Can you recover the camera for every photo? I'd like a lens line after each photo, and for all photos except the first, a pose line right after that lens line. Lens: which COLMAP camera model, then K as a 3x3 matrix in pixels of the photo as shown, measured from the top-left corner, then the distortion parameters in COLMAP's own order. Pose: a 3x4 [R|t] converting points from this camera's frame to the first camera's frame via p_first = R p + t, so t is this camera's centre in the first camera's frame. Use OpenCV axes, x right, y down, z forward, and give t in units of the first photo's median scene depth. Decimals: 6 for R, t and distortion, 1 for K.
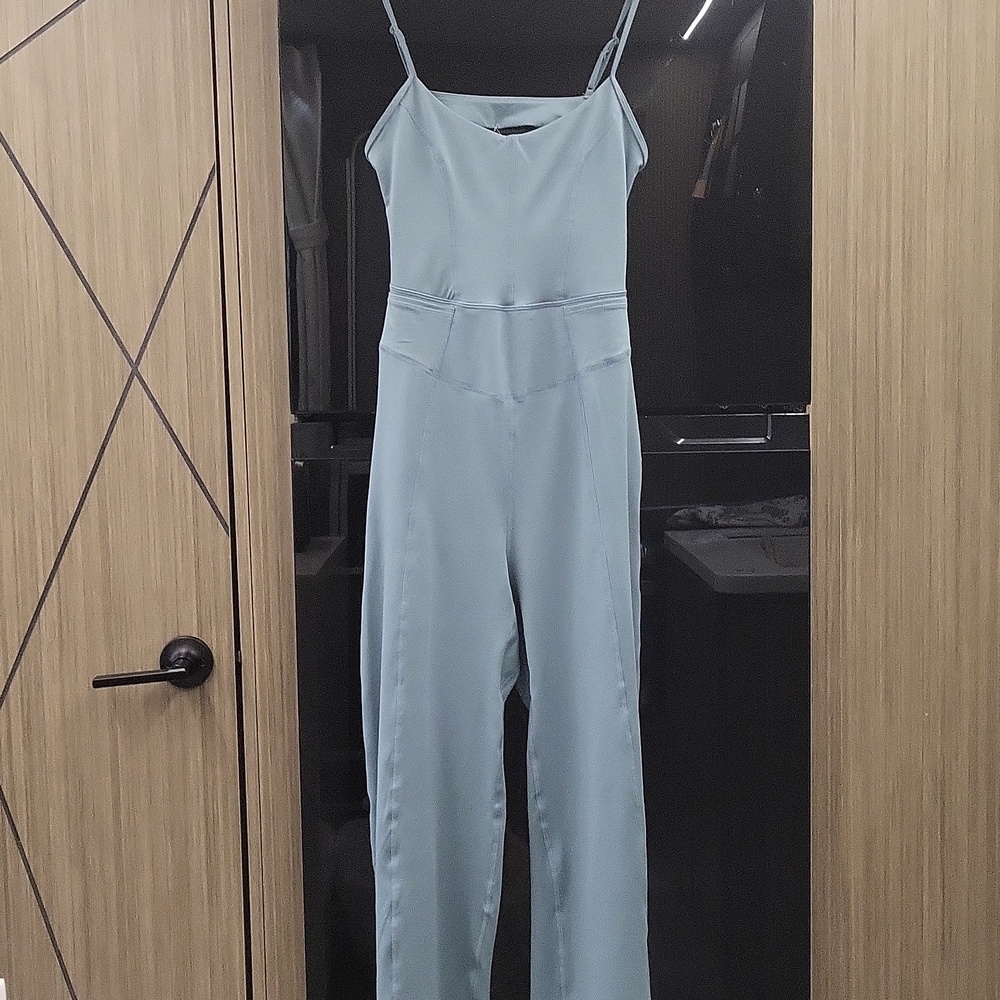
lens RADIAL K [[1565.1, 0, 485.5], [0, 1565.1, 488.1], [0, 0, 1]] dist [0.032864, 0.000000]
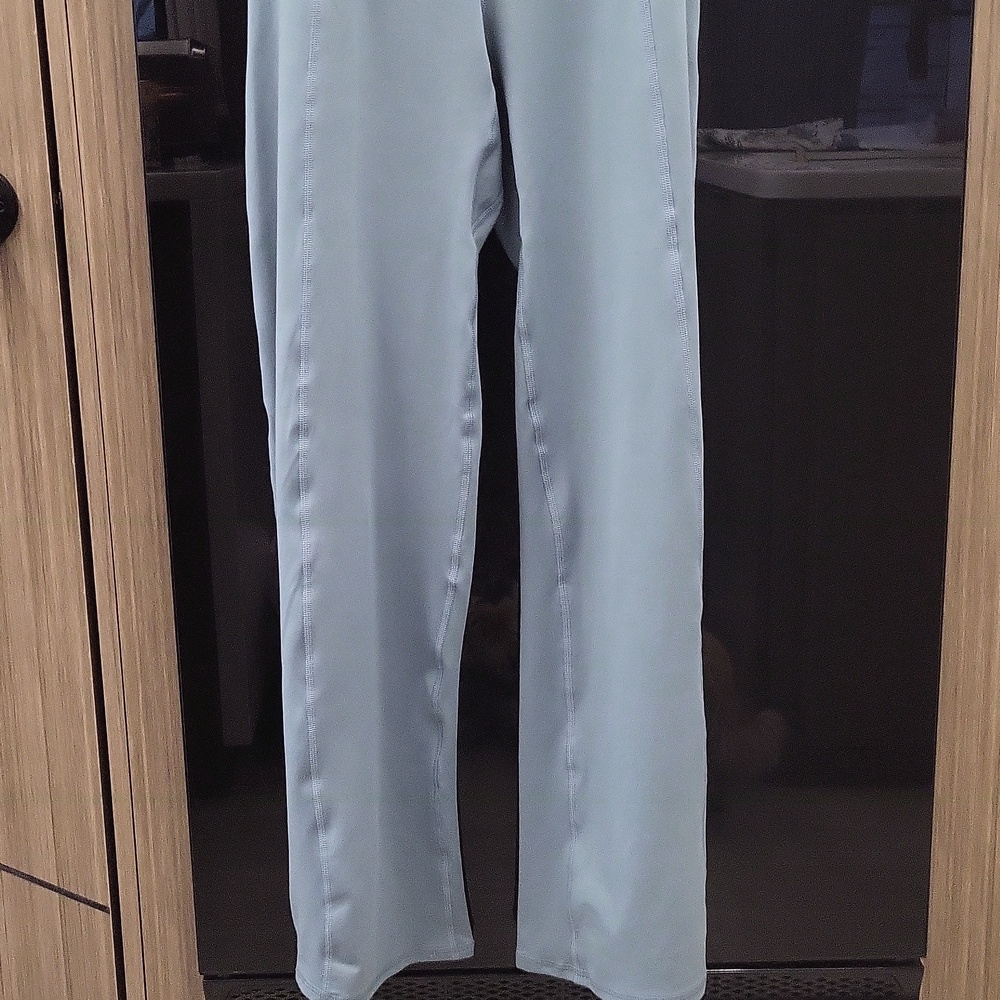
lens RADIAL K [[1565.1, 0, 493.6], [0, 1565.1, 507.1], [0, 0, 1]] dist [0.032864, 0.000000]
pose [[0.999716, -0.005258, 0.023254, 0.003005], [0.001949, 0.990135, 0.140104, 0.150645], [-0.023761, -0.140018, 0.989864, 0.370054]]
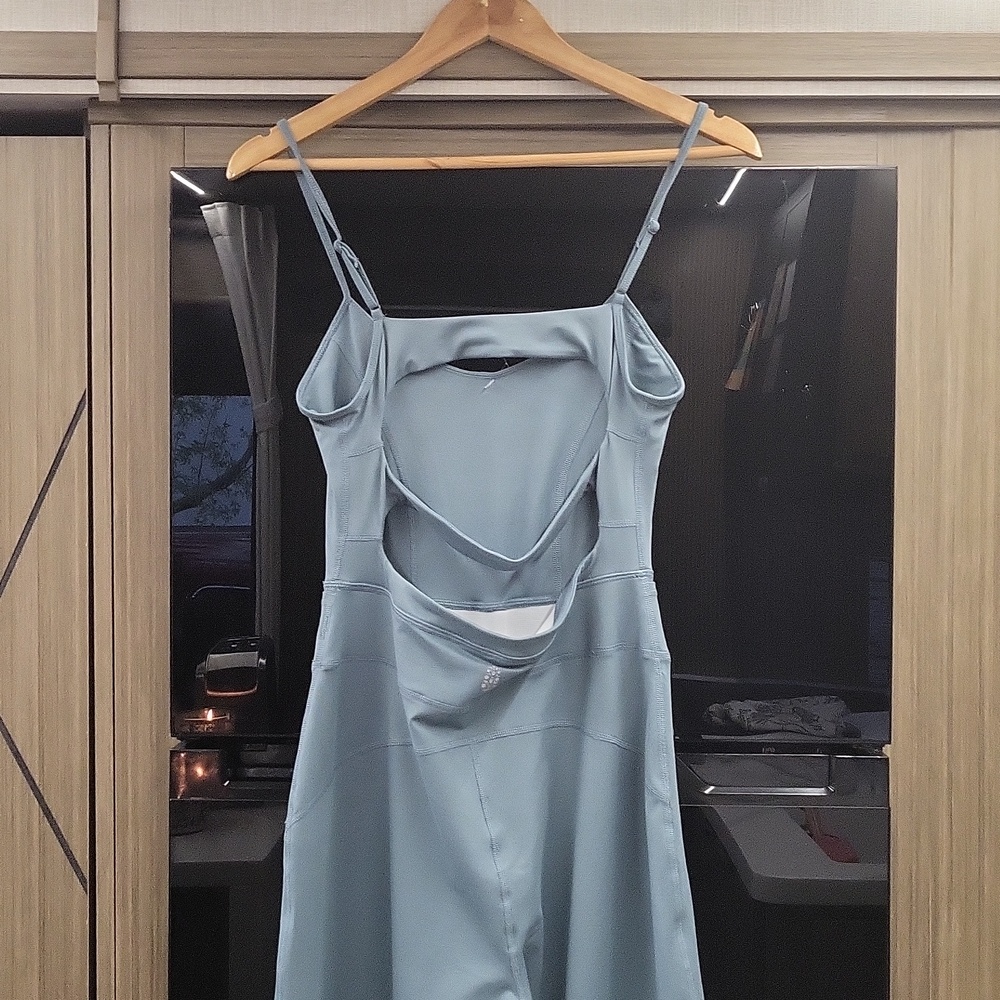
lens RADIAL K [[1565.1, 0, 483.3], [0, 1565.1, 488.5], [0, 0, 1]] dist [0.032864, 0.000000]
pose [[0.999528, 0.023892, -0.019290, 0.031790], [-0.025307, 0.996723, -0.076826, -0.110990], [0.017391, 0.077278, 0.996858, 0.271899]]
